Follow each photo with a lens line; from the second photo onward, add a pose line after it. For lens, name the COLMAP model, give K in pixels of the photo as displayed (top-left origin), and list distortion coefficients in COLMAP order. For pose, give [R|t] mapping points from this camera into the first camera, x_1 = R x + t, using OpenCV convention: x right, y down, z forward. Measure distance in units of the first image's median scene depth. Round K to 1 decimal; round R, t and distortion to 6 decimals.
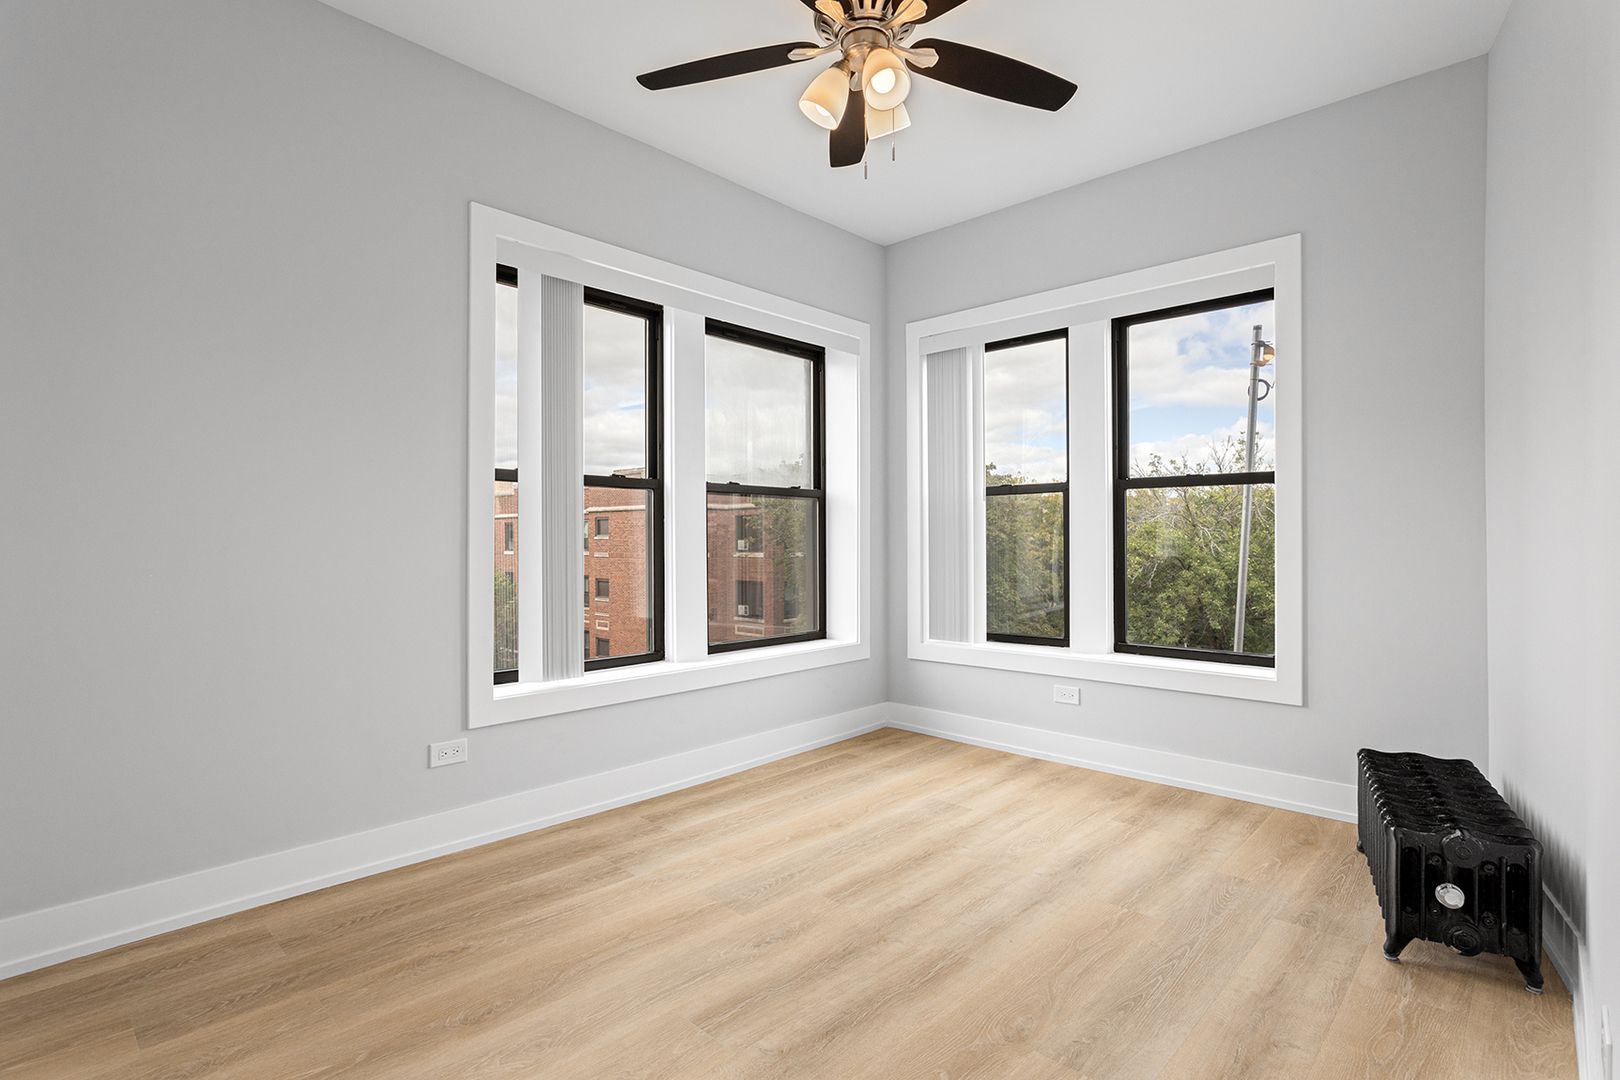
lens RADIAL K [[800.2, 0, 812.3], [0, 800.2, 543.7], [0, 0, 1]] dist [0.000215, -0.000132]
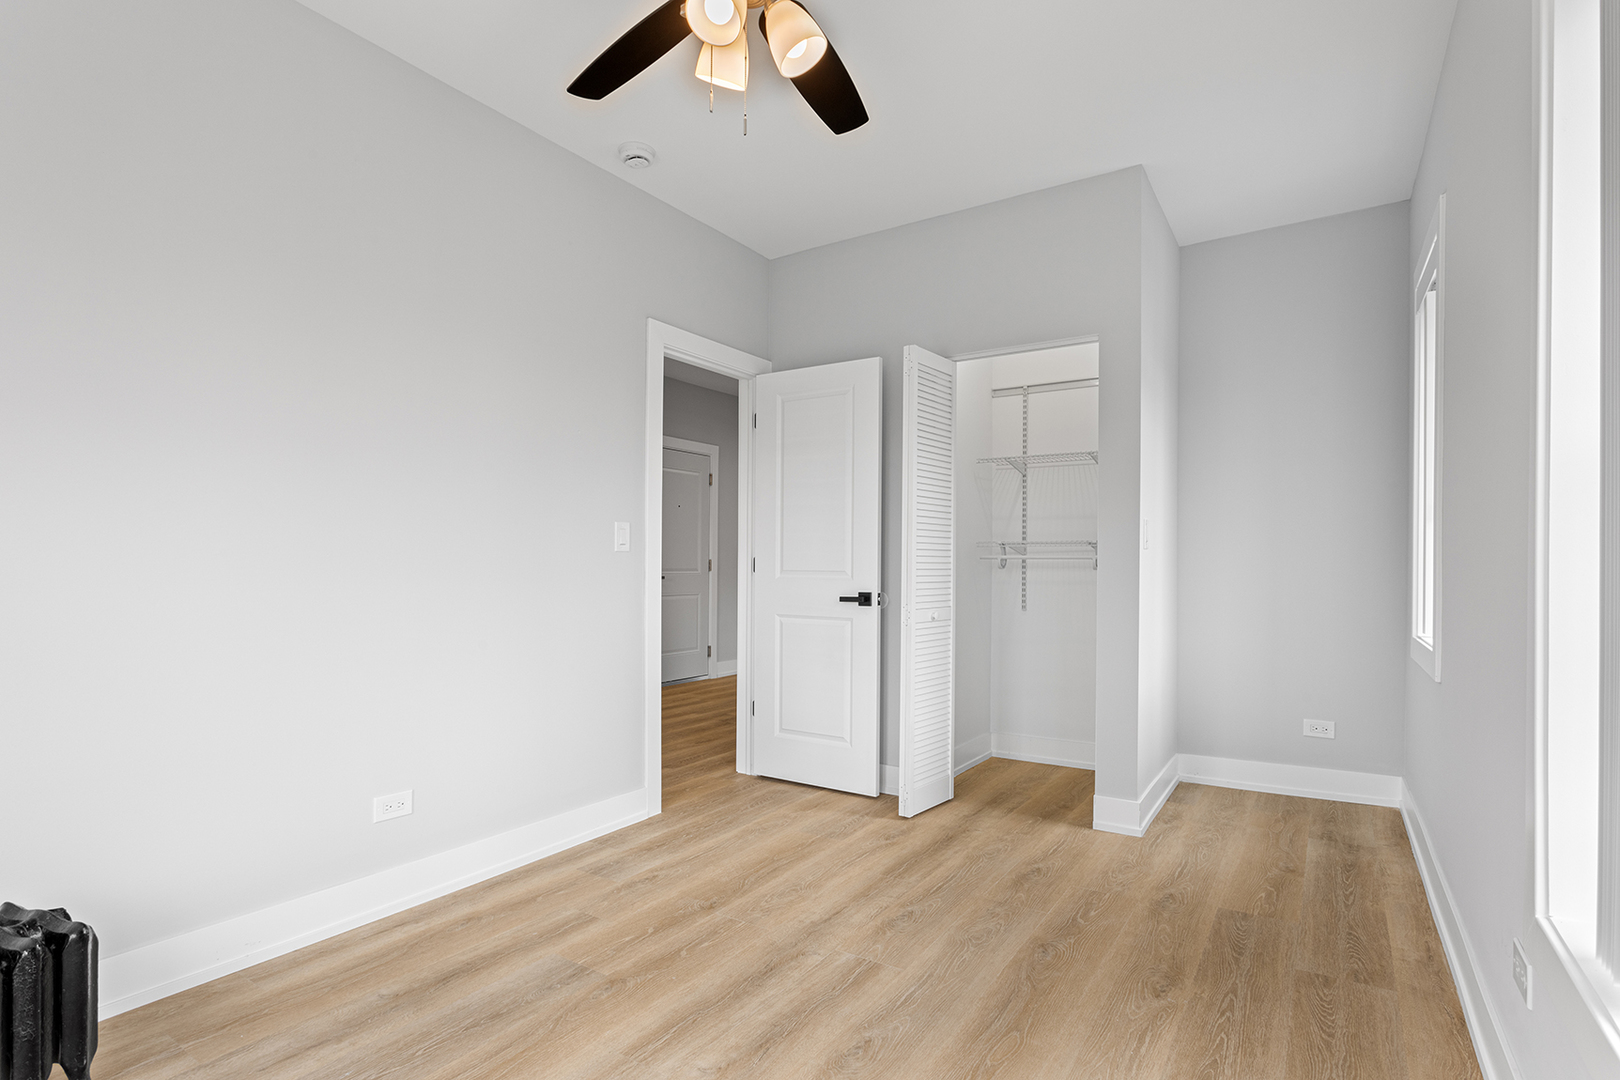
lens RADIAL K [[800.2, 0, 809.2], [0, 800.2, 547.3], [0, 0, 1]] dist [0.000215, -0.000132]
pose [[-0.985194, -0.003731, -0.171403, 0.160201], [-0.002395, 0.999965, -0.008003, -0.028851], [0.171427, -0.007474, -0.985168, 2.042885]]
